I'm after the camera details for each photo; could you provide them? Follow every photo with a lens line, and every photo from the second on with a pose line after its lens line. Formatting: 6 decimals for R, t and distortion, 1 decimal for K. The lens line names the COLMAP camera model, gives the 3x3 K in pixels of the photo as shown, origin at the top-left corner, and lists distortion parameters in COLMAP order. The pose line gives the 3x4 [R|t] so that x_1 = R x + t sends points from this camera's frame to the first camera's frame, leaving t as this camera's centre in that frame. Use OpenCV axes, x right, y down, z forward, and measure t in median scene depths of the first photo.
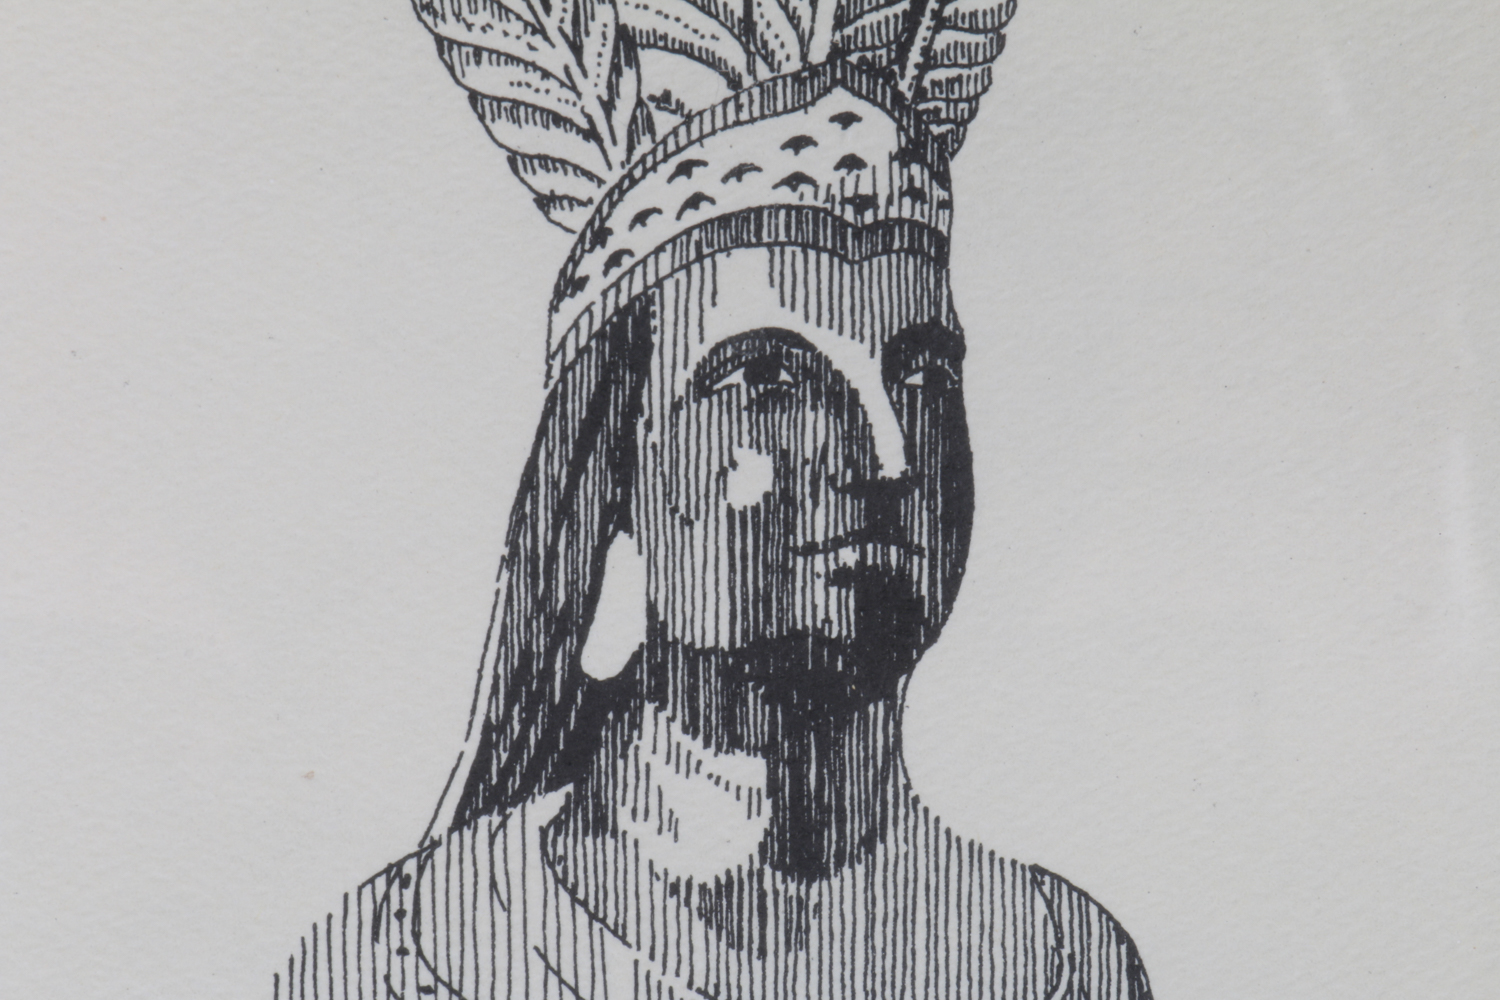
lens RADIAL K [[5008.1, 0, 752.1], [0, 5008.1, 498.8], [0, 0, 1]] dist [0.101738, 0.000000]
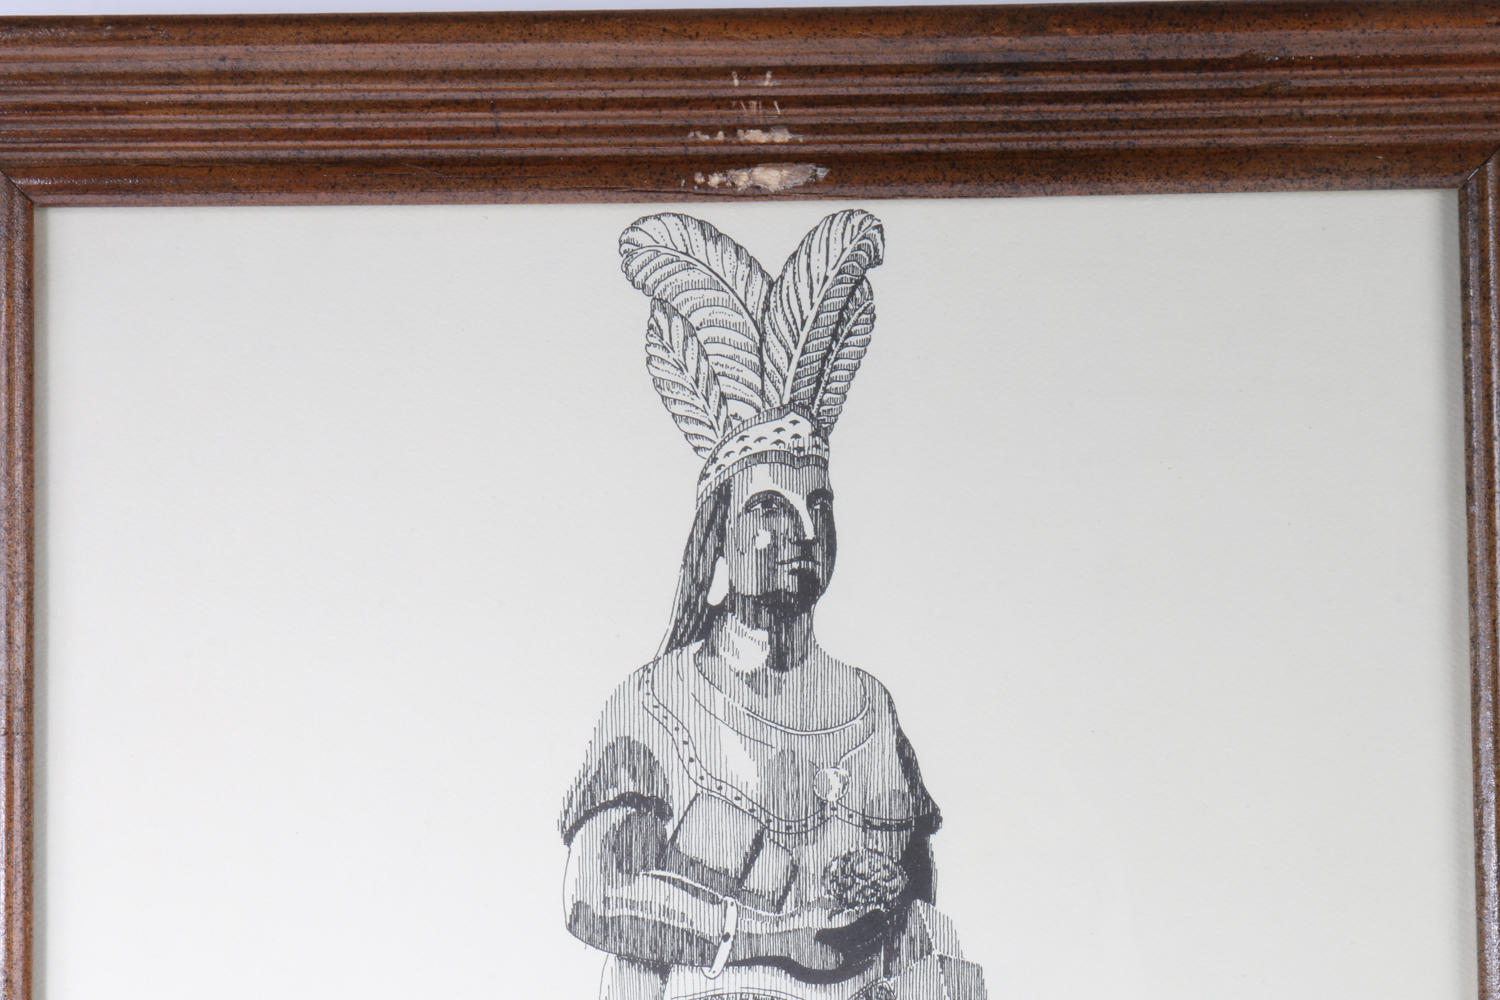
lens RADIAL K [[5008.1, 0, 749.5], [0, 5008.1, 500.4], [0, 0, 1]] dist [0.101738, 0.000000]
pose [[0.998898, -0.000841, -0.046935, 0.134465], [-0.005813, 0.989927, -0.141460, 0.403798], [0.046581, 0.141576, 0.988831, -2.017833]]
